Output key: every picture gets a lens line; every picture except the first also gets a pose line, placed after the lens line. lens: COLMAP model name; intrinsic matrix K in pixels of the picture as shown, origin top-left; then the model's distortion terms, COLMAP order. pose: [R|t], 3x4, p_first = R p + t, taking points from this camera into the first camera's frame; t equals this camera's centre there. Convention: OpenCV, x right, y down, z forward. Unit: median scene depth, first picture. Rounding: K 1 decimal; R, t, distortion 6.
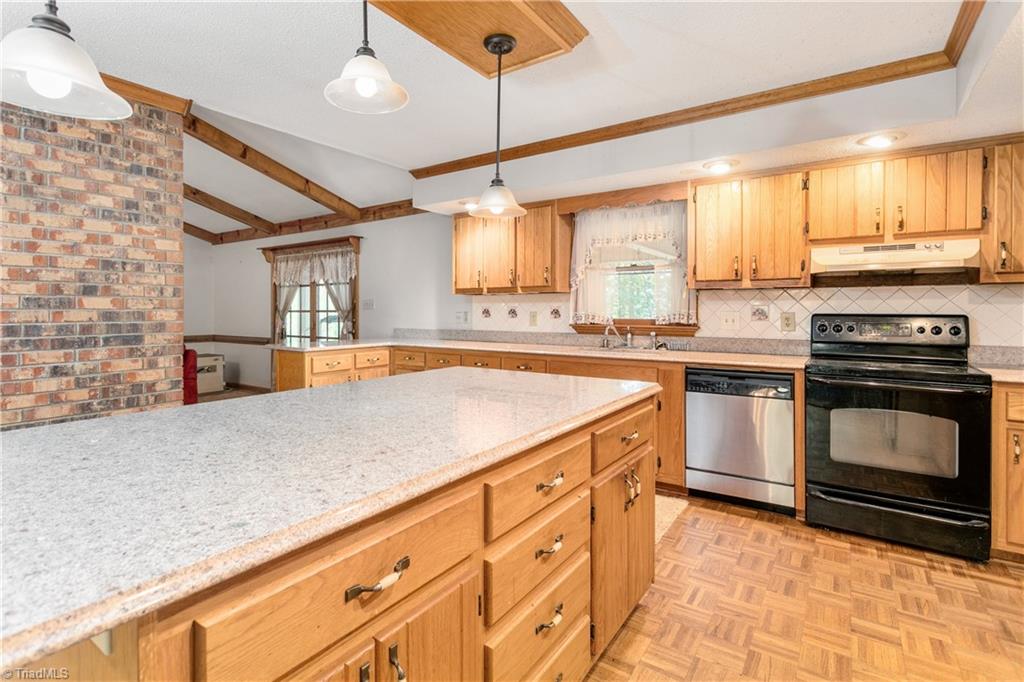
lens RADIAL K [[496.9, 0, 512.9], [0, 496.9, 314.1], [0, 0, 1]] dist [-0.003205, 0.003079]
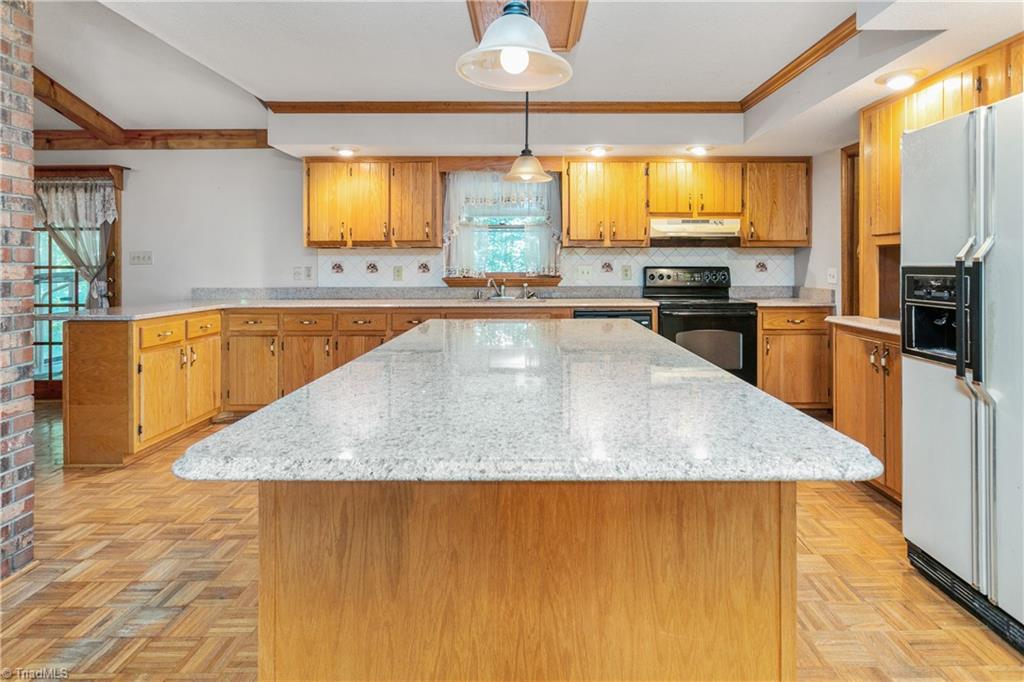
lens RADIAL K [[496.9, 0, 574.2], [0, 496.9, 264.7], [0, 0, 1]] dist [-0.003205, 0.003079]
pose [[0.818517, -0.002167, 0.574478, -0.276689], [0.007681, 0.999945, -0.007172, 0.001969], [-0.574431, 0.010284, 0.818489, -0.000709]]
